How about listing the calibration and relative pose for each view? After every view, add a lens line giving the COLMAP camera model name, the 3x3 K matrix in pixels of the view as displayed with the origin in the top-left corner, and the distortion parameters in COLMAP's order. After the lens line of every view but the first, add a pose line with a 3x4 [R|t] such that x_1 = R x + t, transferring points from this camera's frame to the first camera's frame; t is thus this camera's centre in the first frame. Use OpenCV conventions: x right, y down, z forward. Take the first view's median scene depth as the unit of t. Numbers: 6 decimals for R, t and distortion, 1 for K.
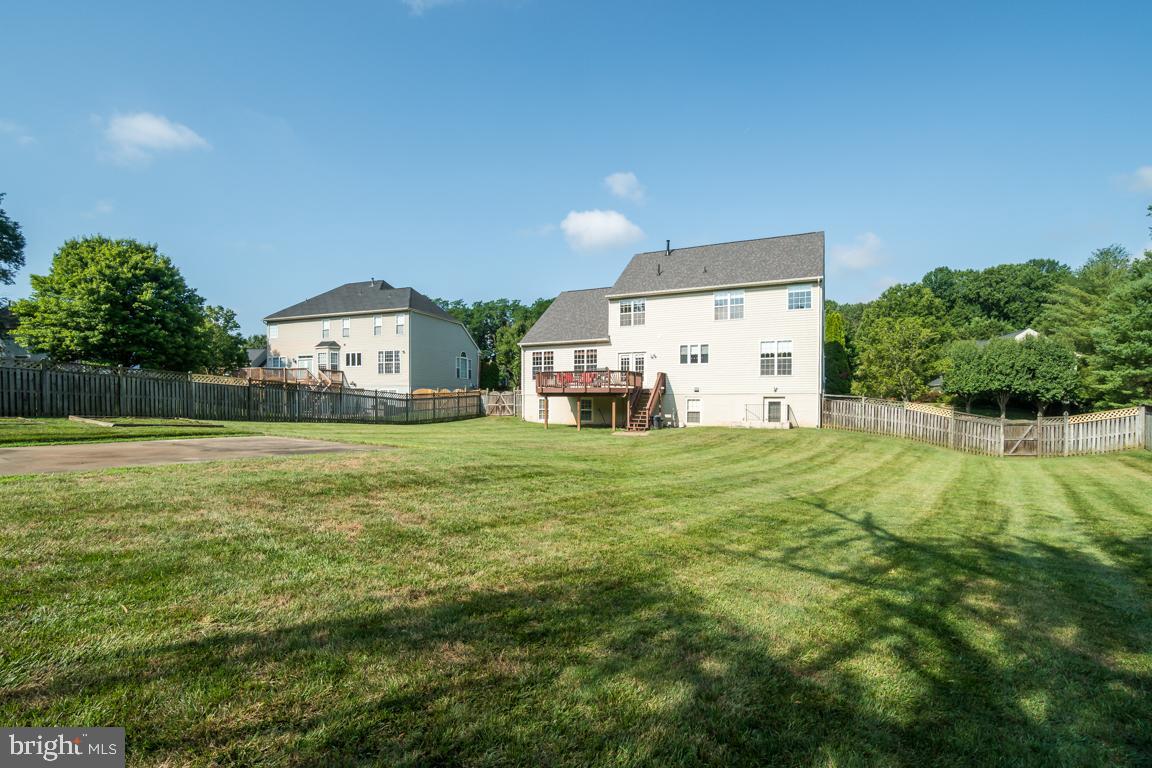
lens RADIAL K [[511.3, 0, 558.9], [0, 511.3, 395.4], [0, 0, 1]] dist [-0.028468, 0.000423]
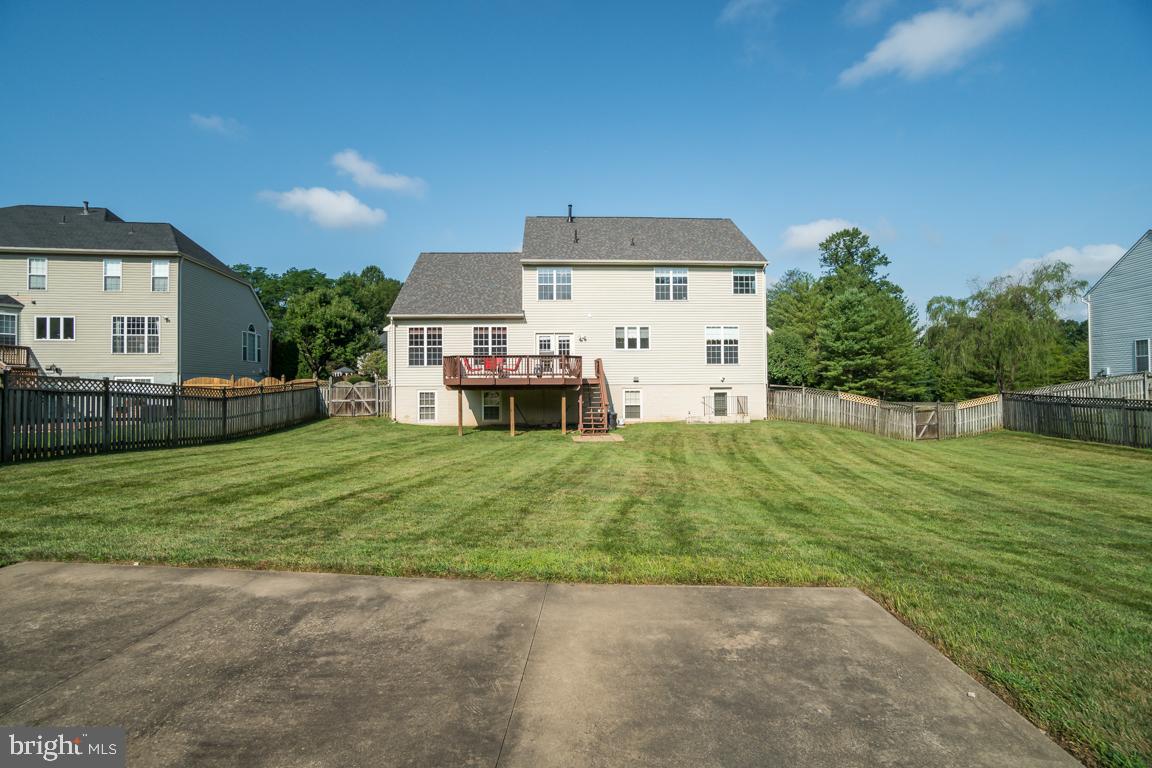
lens RADIAL K [[504.8, 0, 571.9], [0, 504.8, 369.9], [0, 0, 1]] dist [-0.026569, 0.000584]
pose [[0.875835, 0.004918, 0.482585, -0.206833], [0.004563, 0.999819, -0.018472, -0.011058], [-0.482588, 0.018381, 0.875654, 0.279703]]
